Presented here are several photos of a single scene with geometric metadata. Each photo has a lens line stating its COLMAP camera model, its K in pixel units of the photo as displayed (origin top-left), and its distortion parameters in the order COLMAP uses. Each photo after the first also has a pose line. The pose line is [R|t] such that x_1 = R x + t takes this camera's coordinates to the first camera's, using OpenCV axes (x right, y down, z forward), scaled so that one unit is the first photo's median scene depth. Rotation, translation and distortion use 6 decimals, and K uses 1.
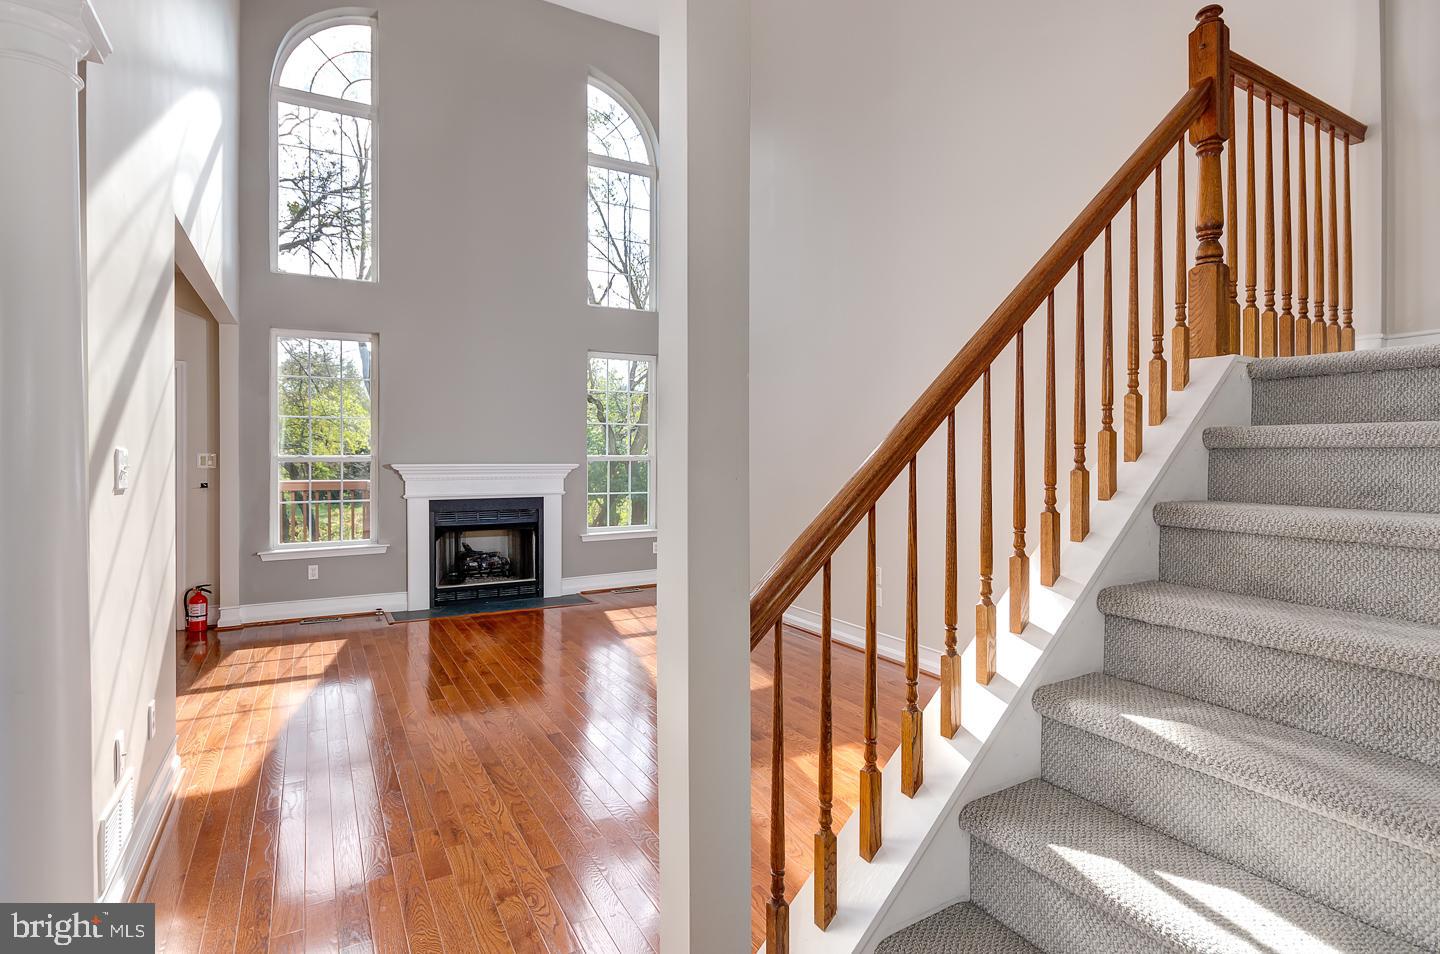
lens RADIAL K [[730.0, 0, 724.9], [0, 730.0, 456.6], [0, 0, 1]] dist [0.000519, 0.000495]
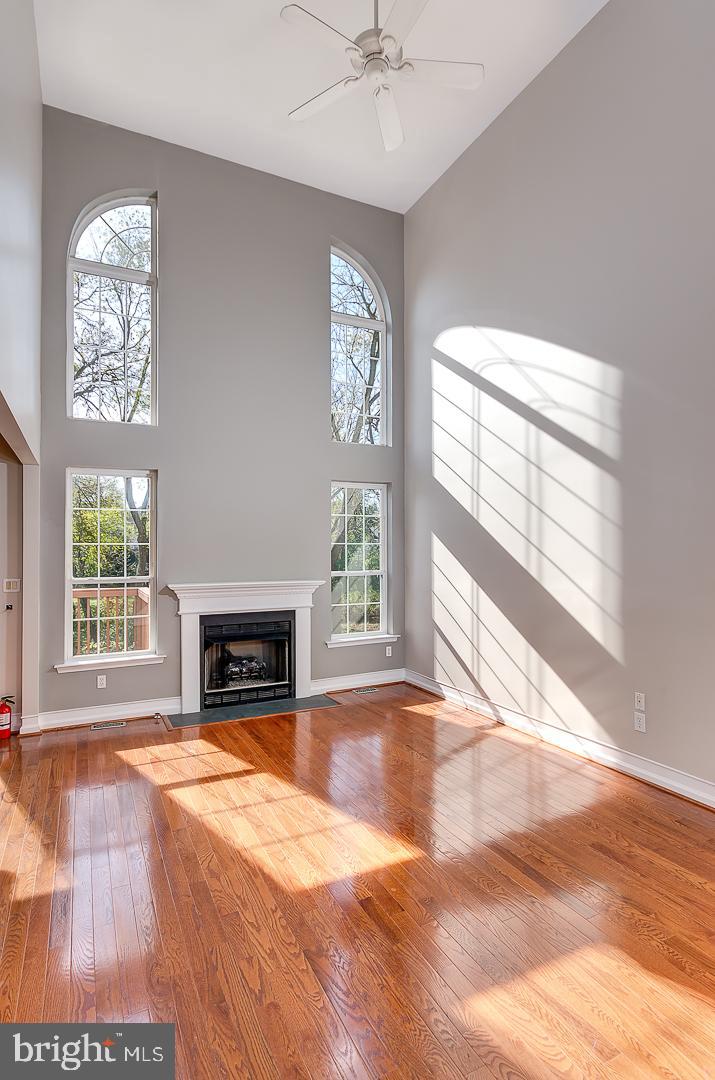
lens RADIAL K [[548.6, 0, 357.1], [0, 548.6, 538.8], [0, 0, 1]] dist [0.001945, -0.000499]
pose [[0.998722, -0.004868, -0.050316, -0.109417], [0.003938, 0.999820, -0.018558, -0.040271], [0.050397, 0.018336, 0.998561, 0.146759]]
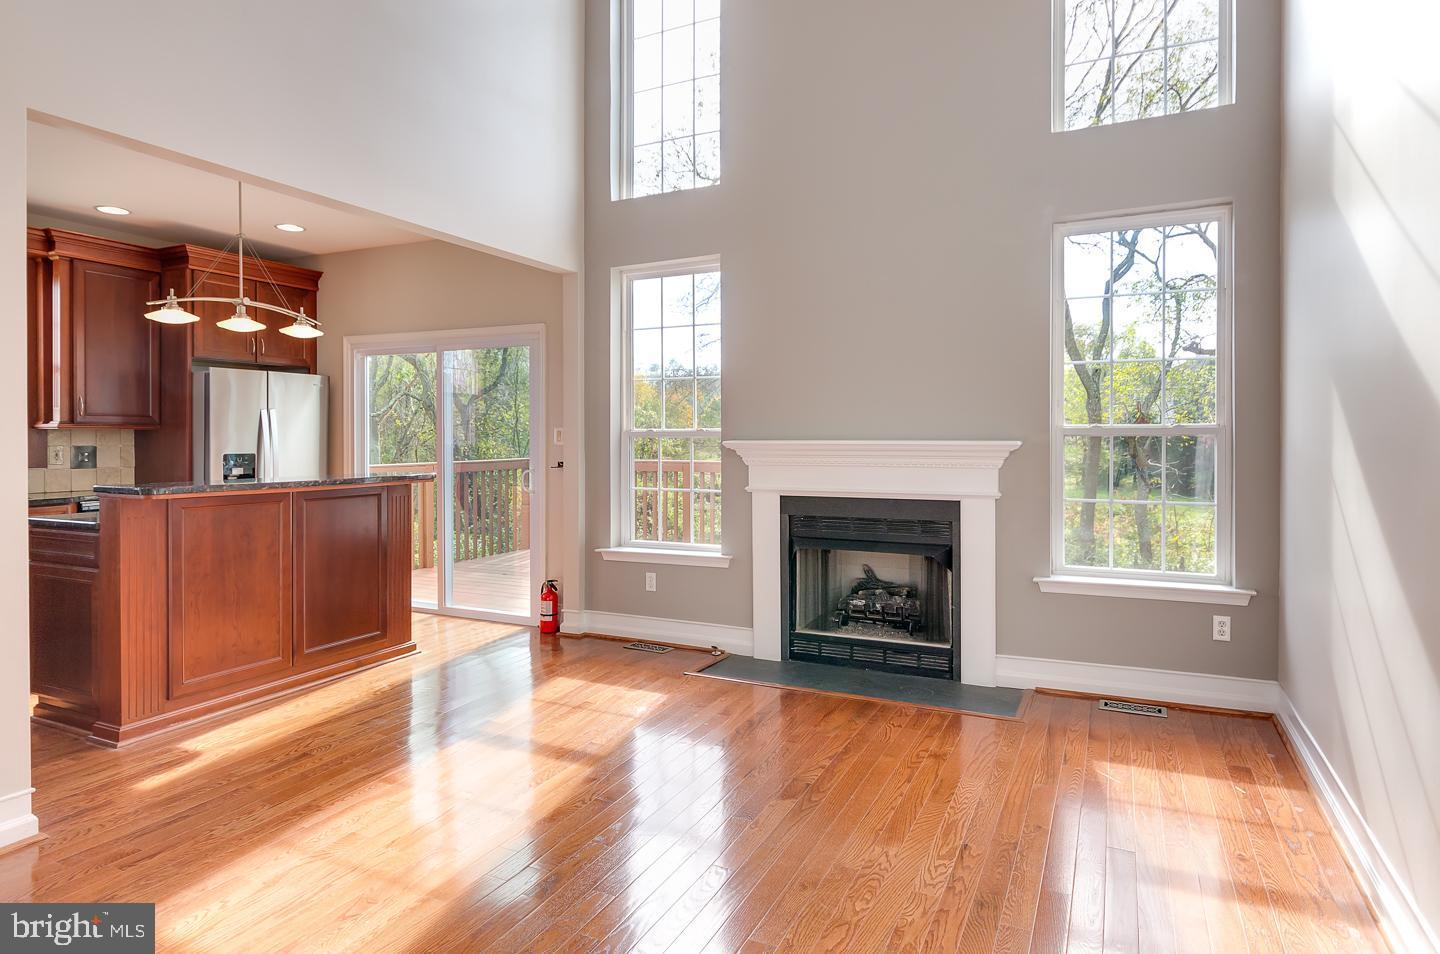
lens RADIAL K [[822.0, 0, 719.9], [0, 822.0, 443.0], [0, 0, 1]] dist [0.004156, 0.000180]
pose [[0.569446, 0.003084, -0.822023, 0.161353], [0.001403, 0.999988, 0.004724, 0.008461], [0.822027, -0.003844, 0.569435, 0.502526]]
